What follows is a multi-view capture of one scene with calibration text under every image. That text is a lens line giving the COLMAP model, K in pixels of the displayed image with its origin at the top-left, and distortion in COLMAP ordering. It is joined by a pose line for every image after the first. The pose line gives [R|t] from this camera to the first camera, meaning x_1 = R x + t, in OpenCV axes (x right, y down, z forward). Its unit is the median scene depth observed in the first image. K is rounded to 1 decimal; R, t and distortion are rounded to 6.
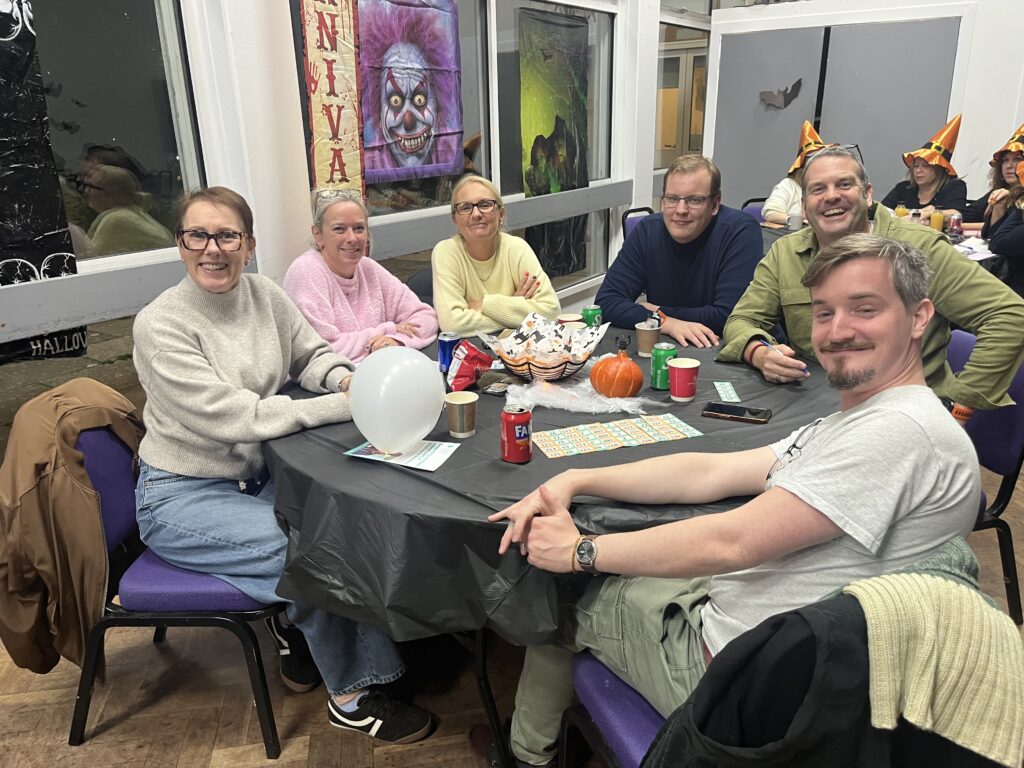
lens RADIAL K [[775.3, 0, 491.6], [0, 775.3, 385.6], [0, 0, 1]] dist [0.073896, -0.107531]
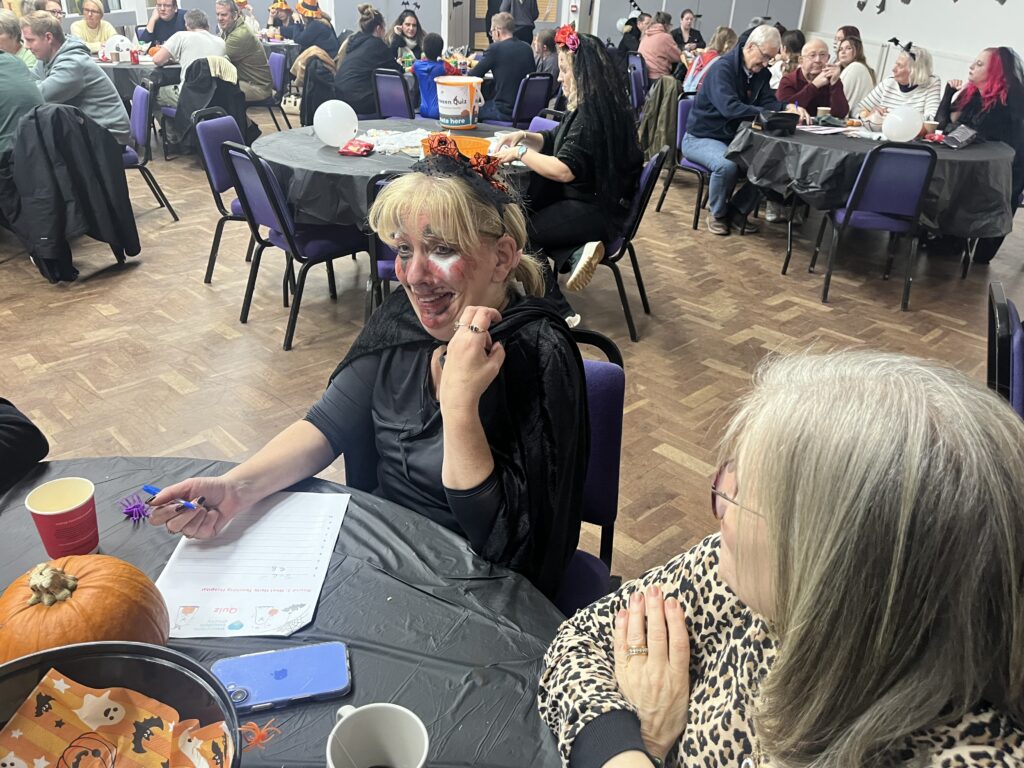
lens RADIAL K [[772.1, 0, 539.7], [0, 772.1, 381.5], [0, 0, 1]] dist [0.073580, -0.110204]
pose [[0.798496, -0.214902, 0.562336, -0.347641], [0.130554, 0.973699, 0.186727, 0.456652], [-0.587674, -0.075685, 0.805550, -1.357739]]
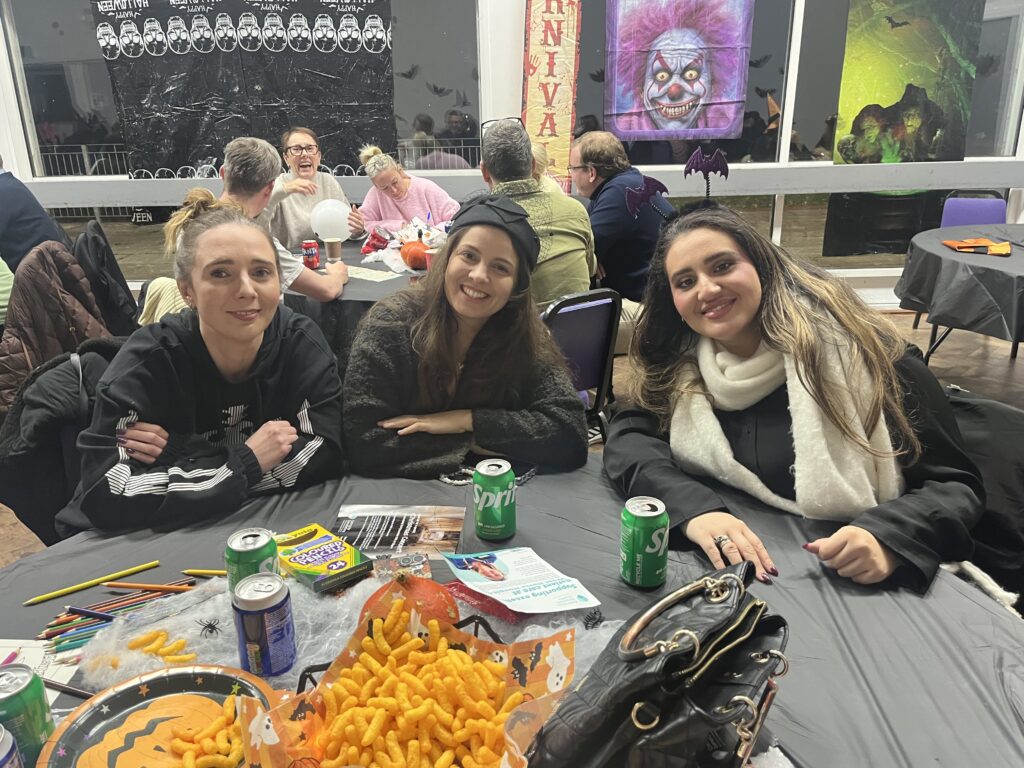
lens RADIAL K [[790.2, 0, 531.2], [0, 790.2, 400.9], [0, 0, 1]] dist [0.081274, -0.101608]
pose [[0.568992, 0.300701, -0.765394, 0.805390], [-0.258526, 0.948966, 0.180633, -0.038506], [0.780649, 0.095095, 0.617693, 0.072379]]
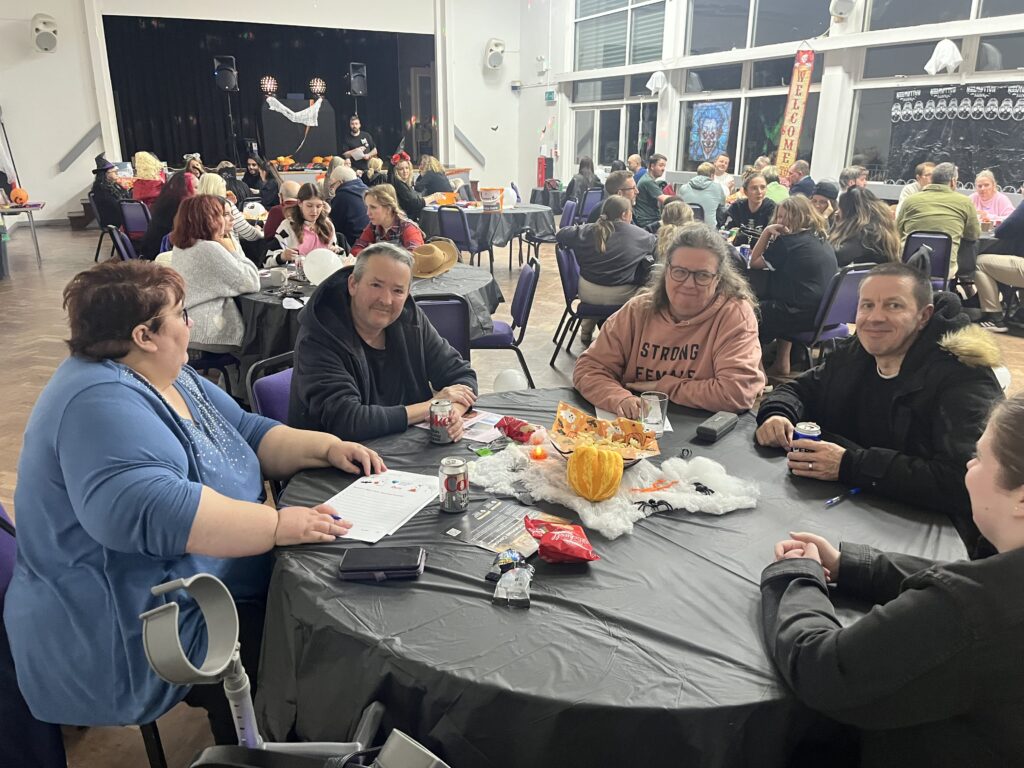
lens RADIAL K [[769.8, 0, 486.2], [0, 769.8, 393.2], [0, 0, 1]] dist [0.075042, -0.108799]
pose [[-0.498728, 0.294064, -0.815351, 1.940131], [-0.266934, 0.842860, 0.467262, -0.212320], [0.824631, 0.450682, -0.341862, 0.408188]]
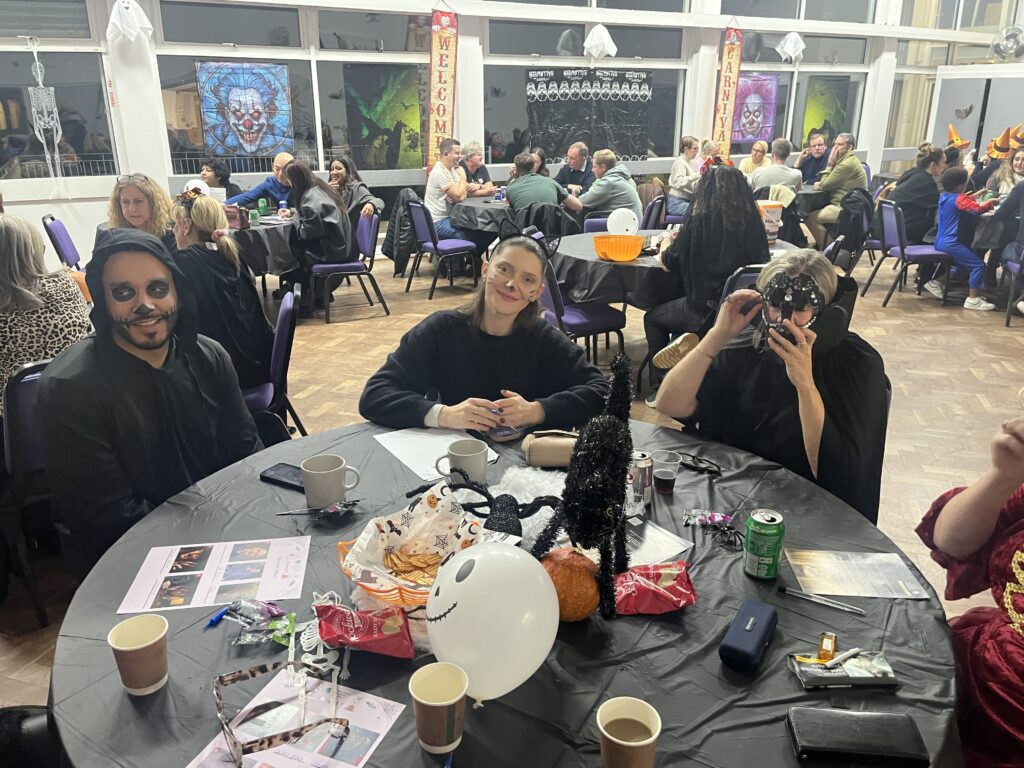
lens RADIAL K [[770.8, 0, 512.0], [0, 770.8, 384.0], [0, 0, 1]] dist [0.042720, -0.049741]
pose [[0.893340, 0.168948, -0.416414, 0.396917], [-0.162279, 0.985392, 0.051655, 0.518129], [0.419058, 0.021430, 0.907707, -1.655536]]
